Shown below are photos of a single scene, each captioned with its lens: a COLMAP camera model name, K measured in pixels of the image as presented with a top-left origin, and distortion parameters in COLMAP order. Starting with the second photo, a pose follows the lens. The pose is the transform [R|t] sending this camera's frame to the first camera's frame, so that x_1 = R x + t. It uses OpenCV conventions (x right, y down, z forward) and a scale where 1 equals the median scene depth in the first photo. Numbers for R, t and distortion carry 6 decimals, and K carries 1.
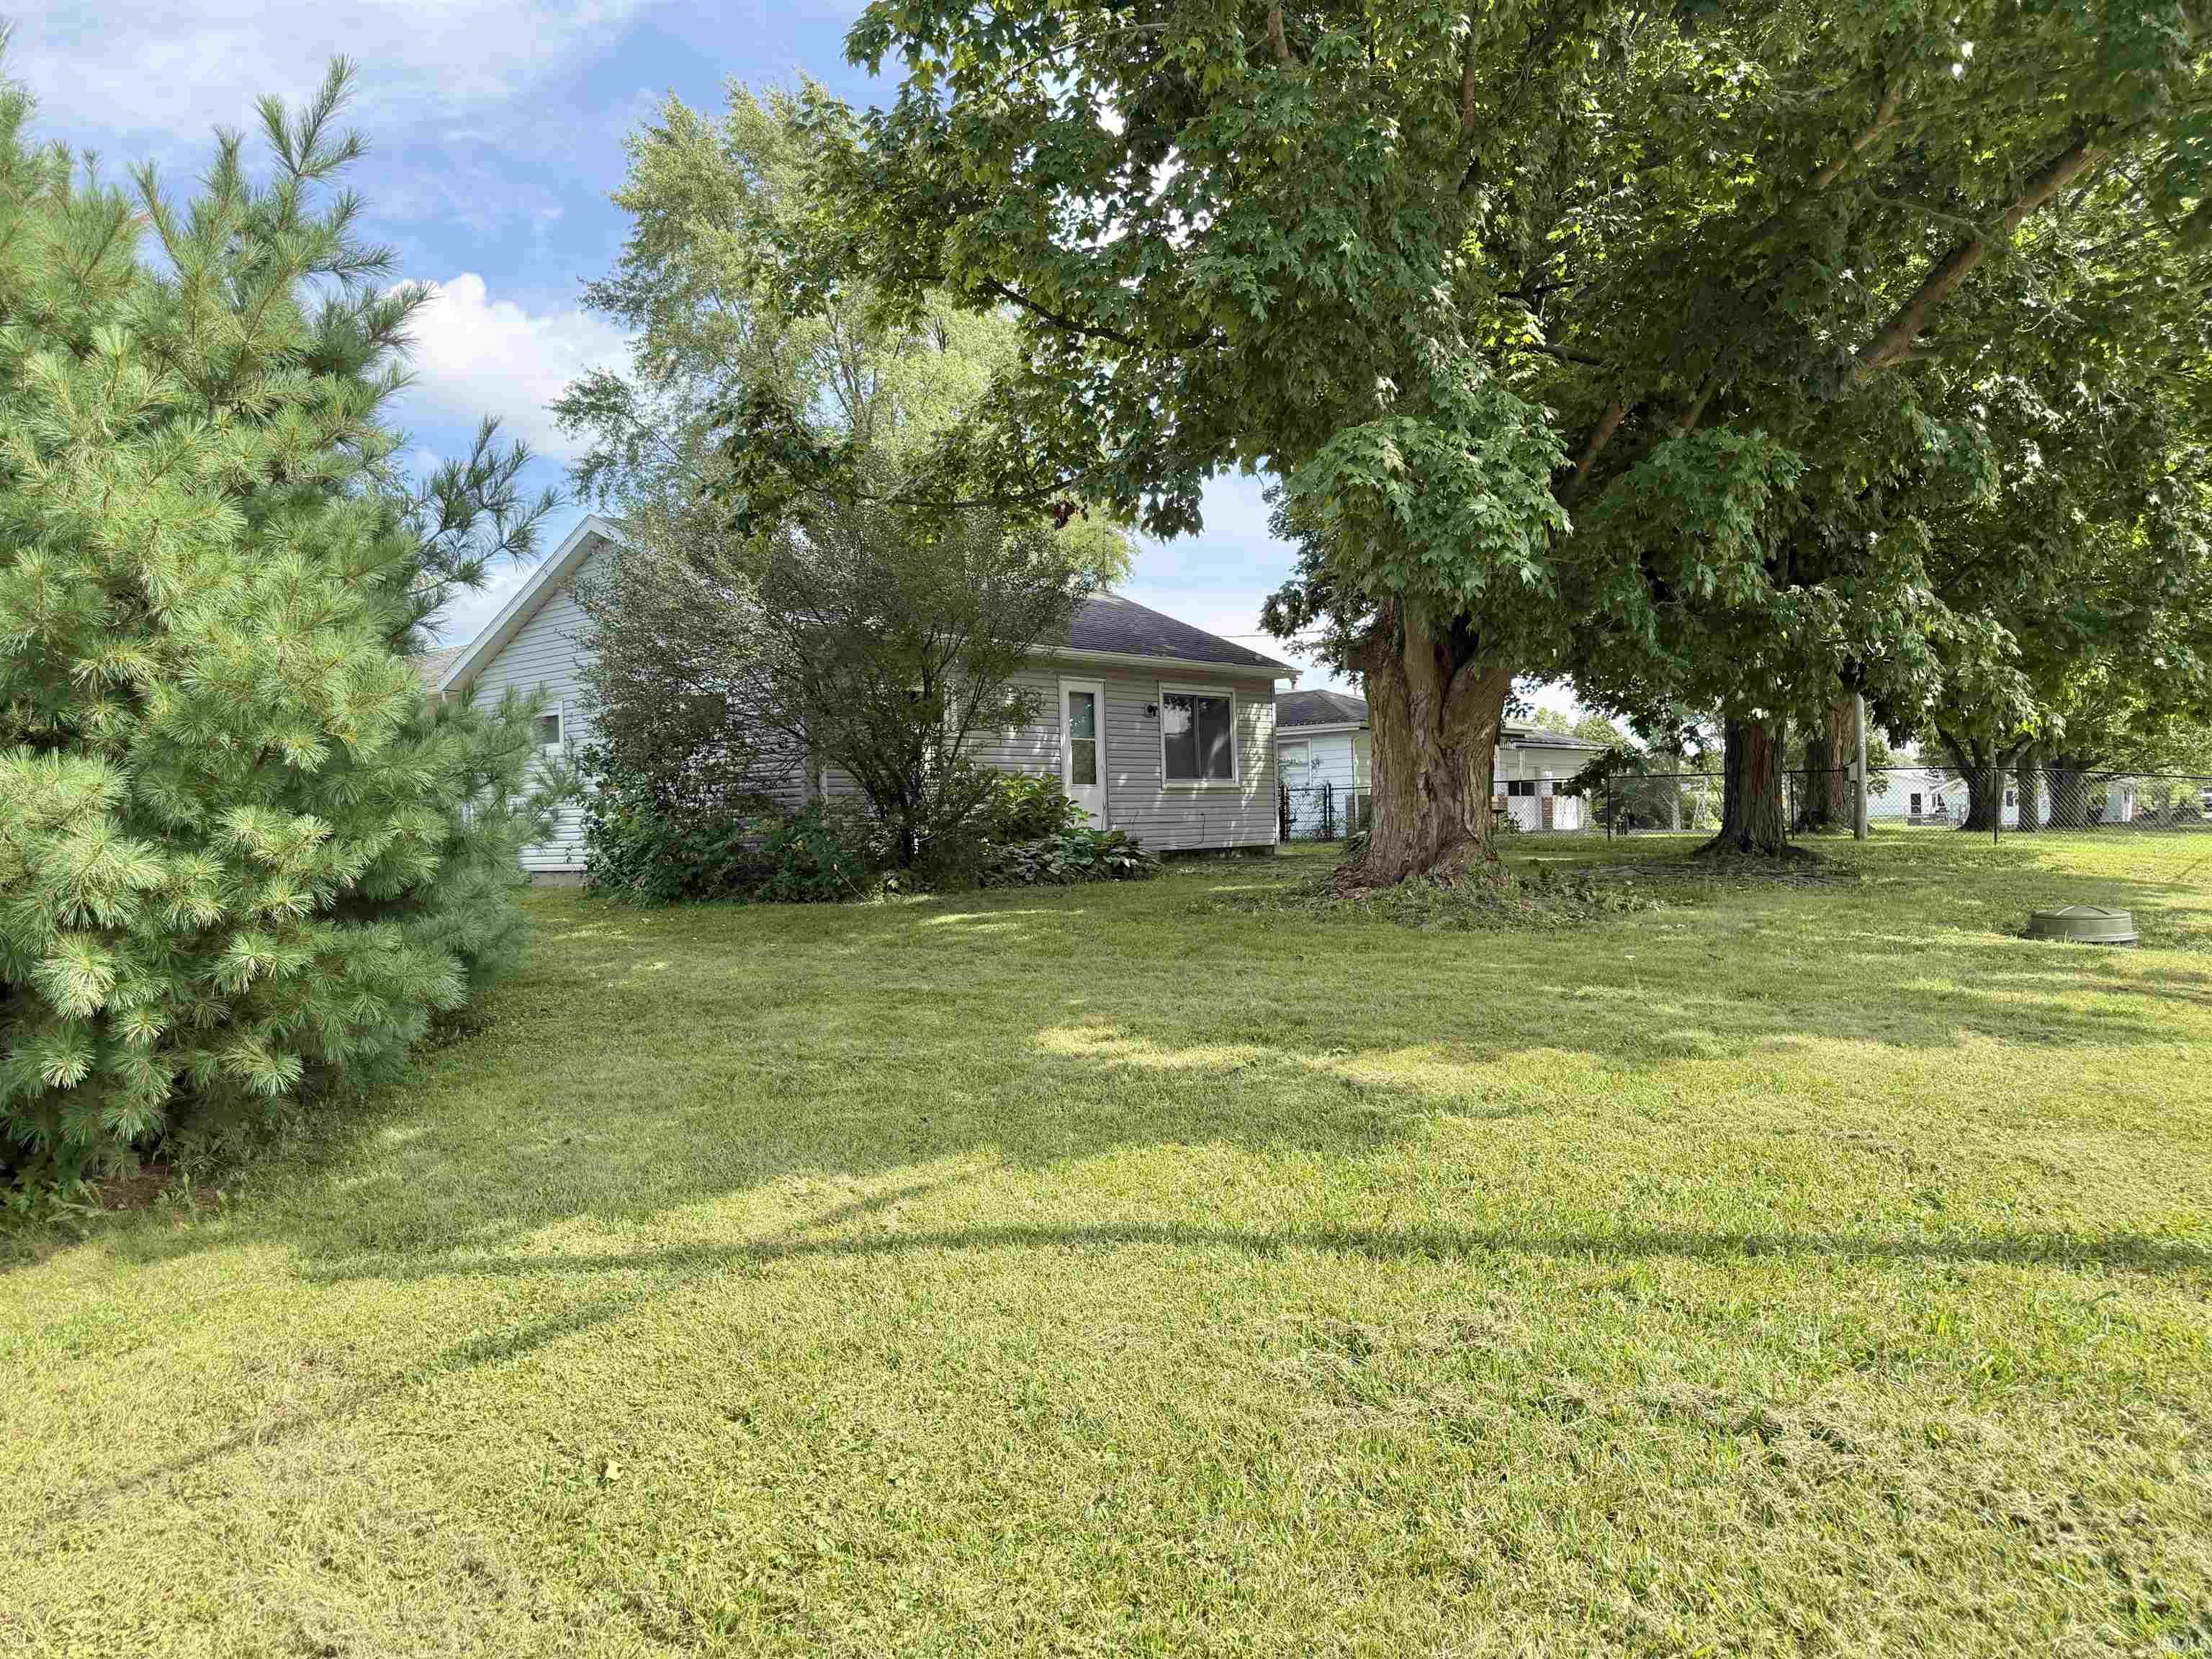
lens RADIAL K [[1558.4, 0, 1105.1], [0, 1558.4, 837.2], [0, 0, 1]] dist [0.021957, -0.031750]
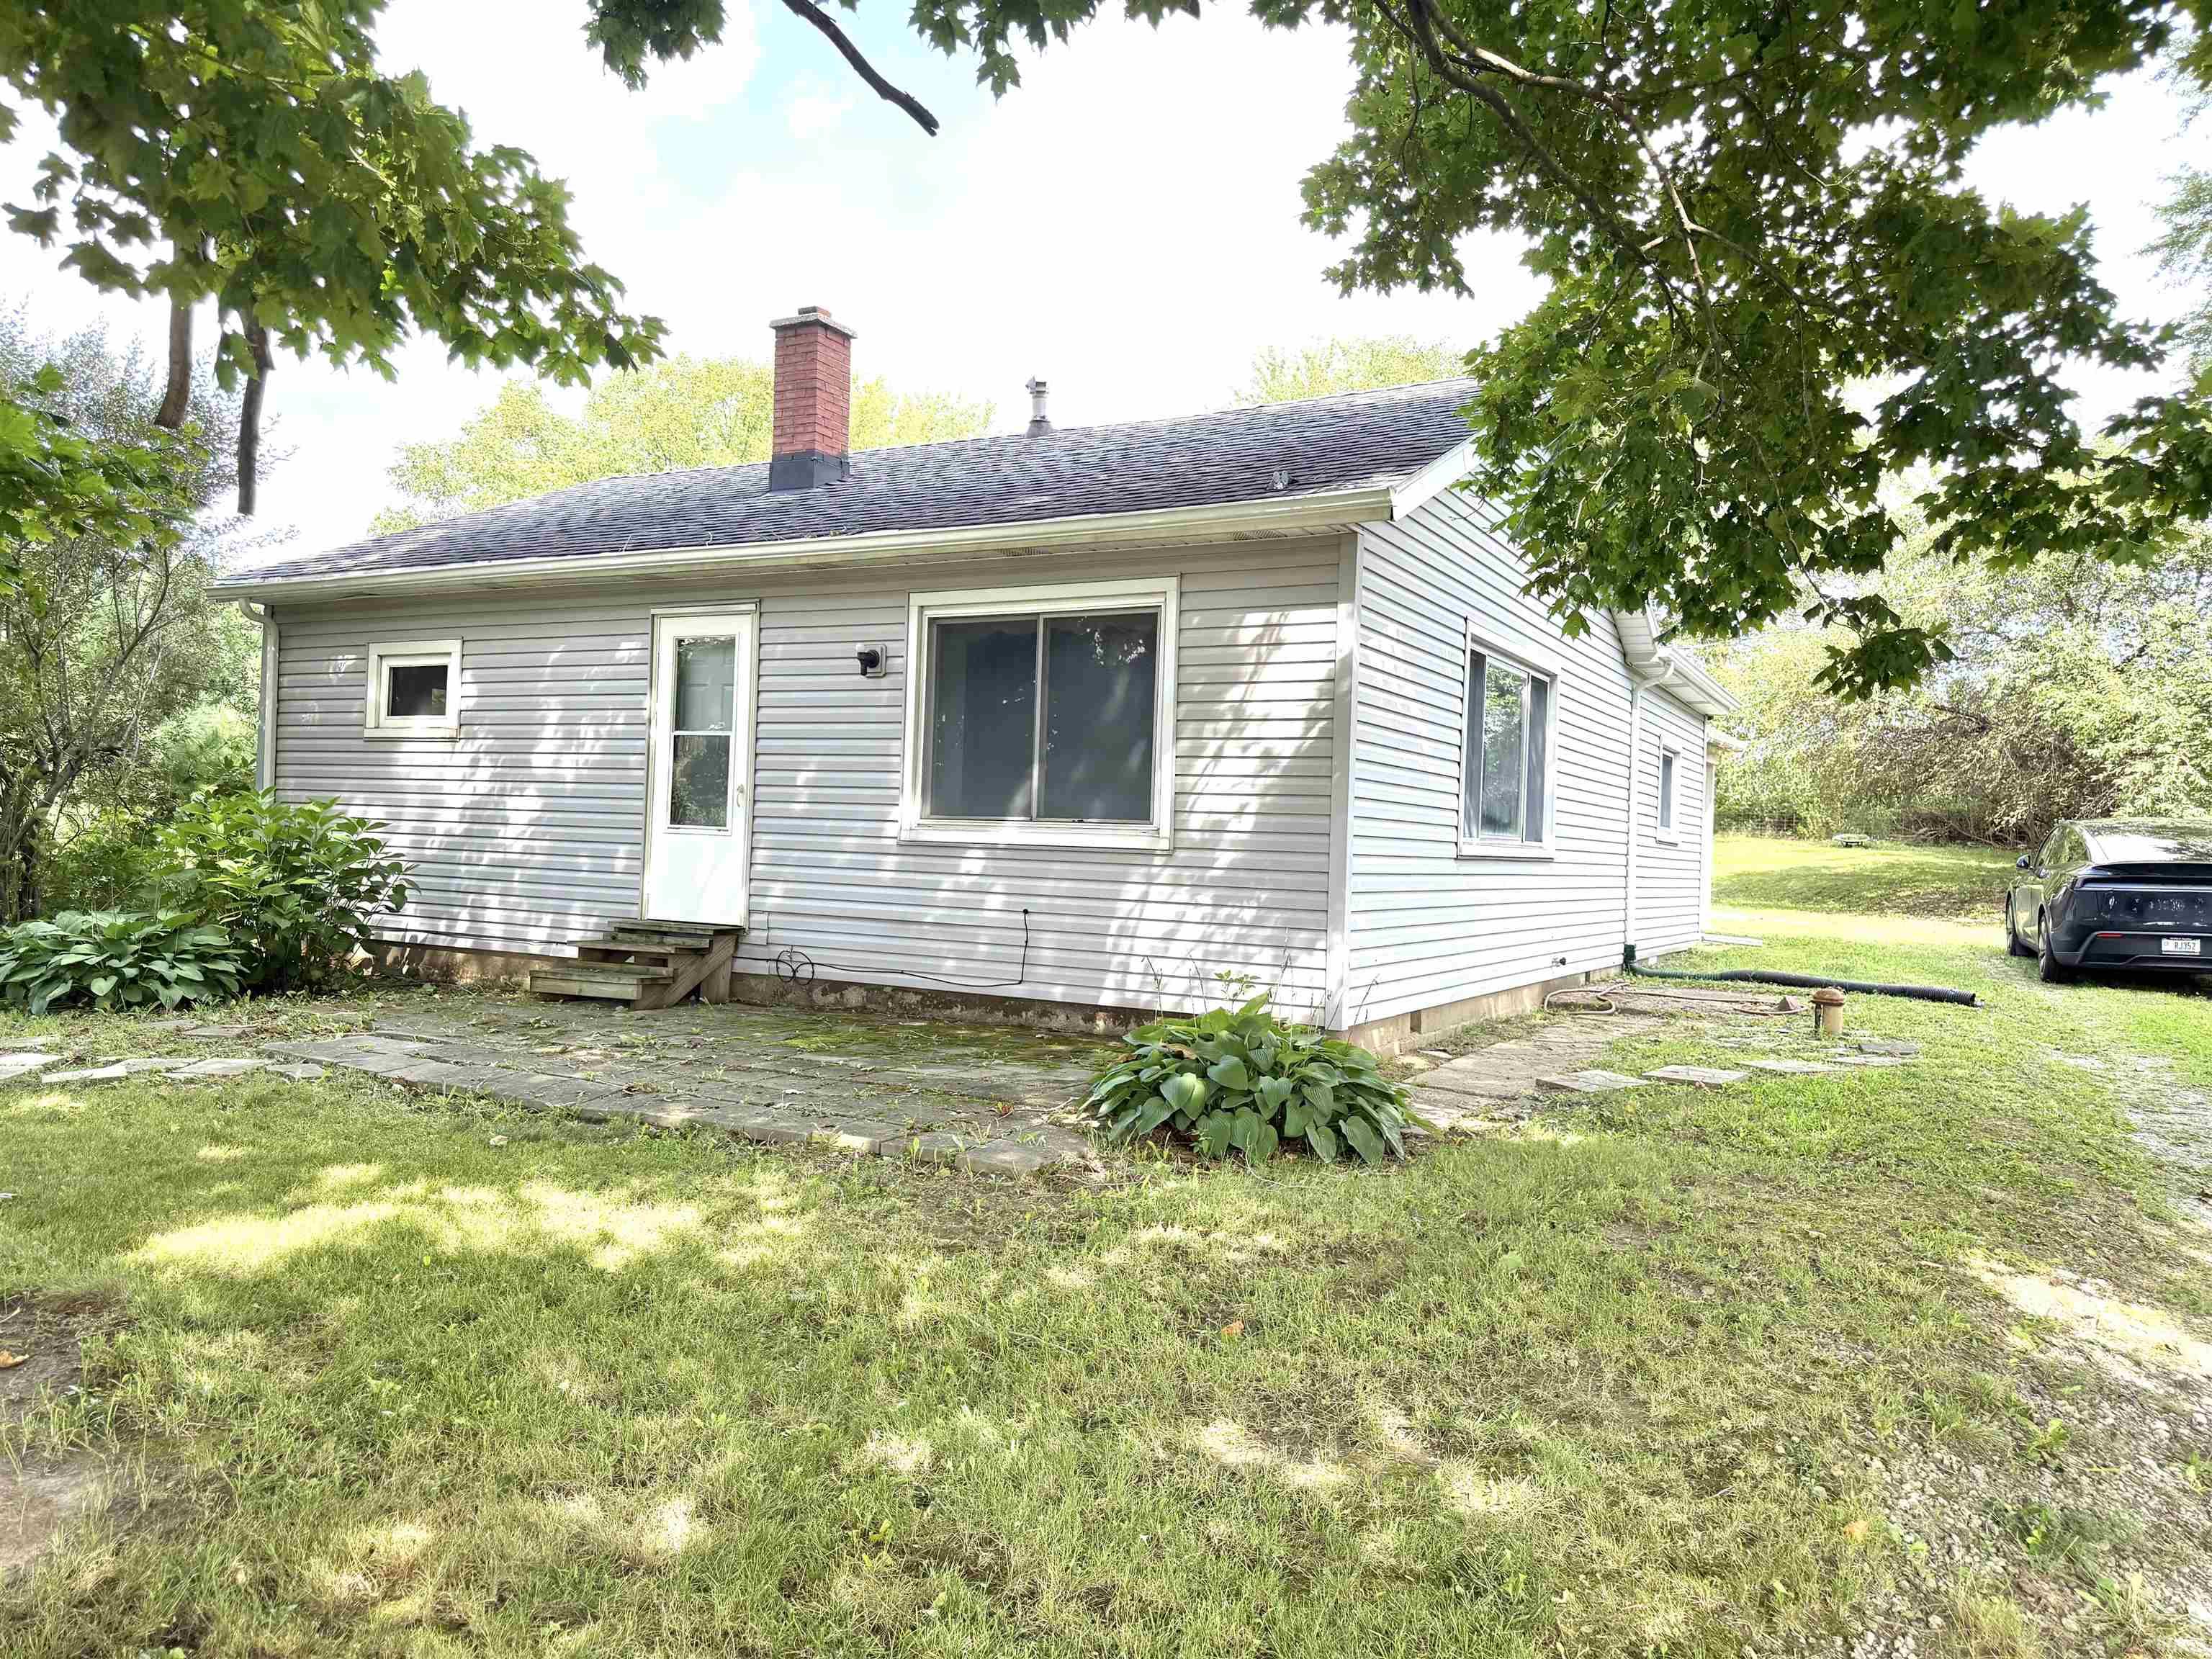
lens RADIAL K [[1558.4, 0, 1109.7], [0, 1558.4, 830.6], [0, 0, 1]] dist [0.021957, -0.031750]
pose [[0.218114, 0.032701, -0.975375, 0.642045], [-0.043421, 0.998774, 0.023776, -0.064877], [0.974957, 0.037166, 0.219267, 1.323887]]
